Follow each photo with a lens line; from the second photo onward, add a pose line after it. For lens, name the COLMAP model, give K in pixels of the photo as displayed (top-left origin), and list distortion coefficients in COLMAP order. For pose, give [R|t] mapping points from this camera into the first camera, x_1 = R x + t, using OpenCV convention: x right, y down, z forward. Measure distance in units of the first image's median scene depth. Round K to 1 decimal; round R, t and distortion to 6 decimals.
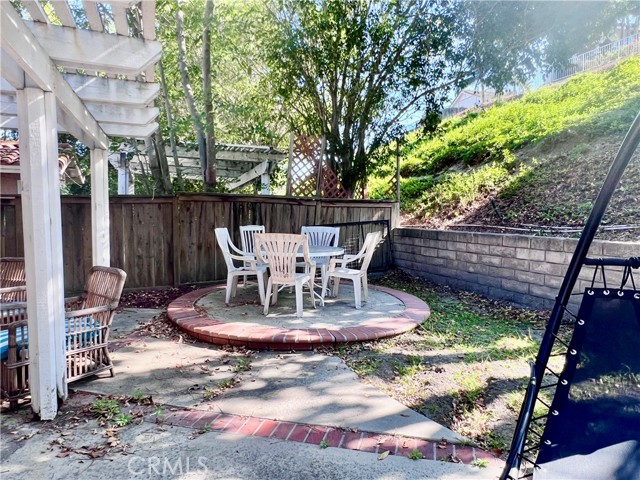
lens RADIAL K [[418.2, 0, 320.0], [0, 418.2, 240.0], [0, 0, 1]] dist [-0.000603, -0.001125]
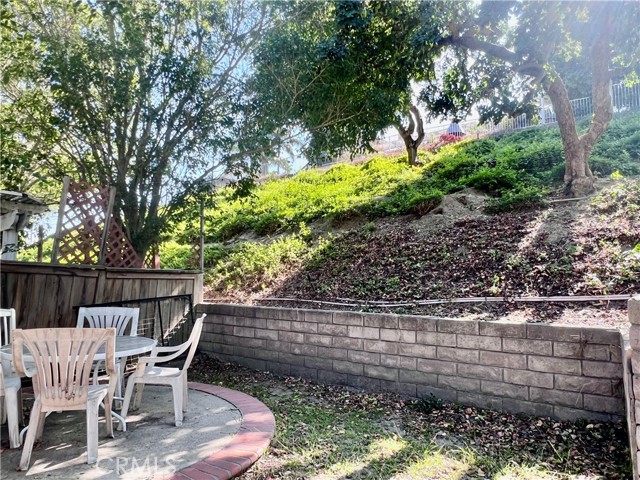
lens RADIAL K [[421.2, 0, 320.0], [0, 421.2, 240.0], [0, 0, 1]] dist [0.005063, -0.000395]
pose [[0.852570, 0.053991, 0.519816, -0.070413], [0.029152, 0.988187, -0.150452, -0.024984], [-0.521799, 0.143424, 0.840926, 0.169073]]
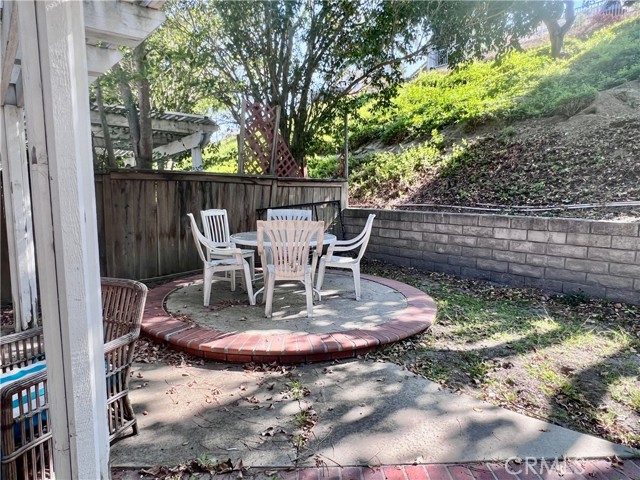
lens RADIAL K [[421.2, 0, 320.0], [0, 421.2, 240.0], [0, 0, 1]] dist [0.005063, -0.000395]
pose [[0.956391, -0.037303, 0.289697, -0.185682], [0.022444, 0.998264, 0.054447, -0.013304], [-0.291226, -0.045571, 0.955568, 0.118735]]
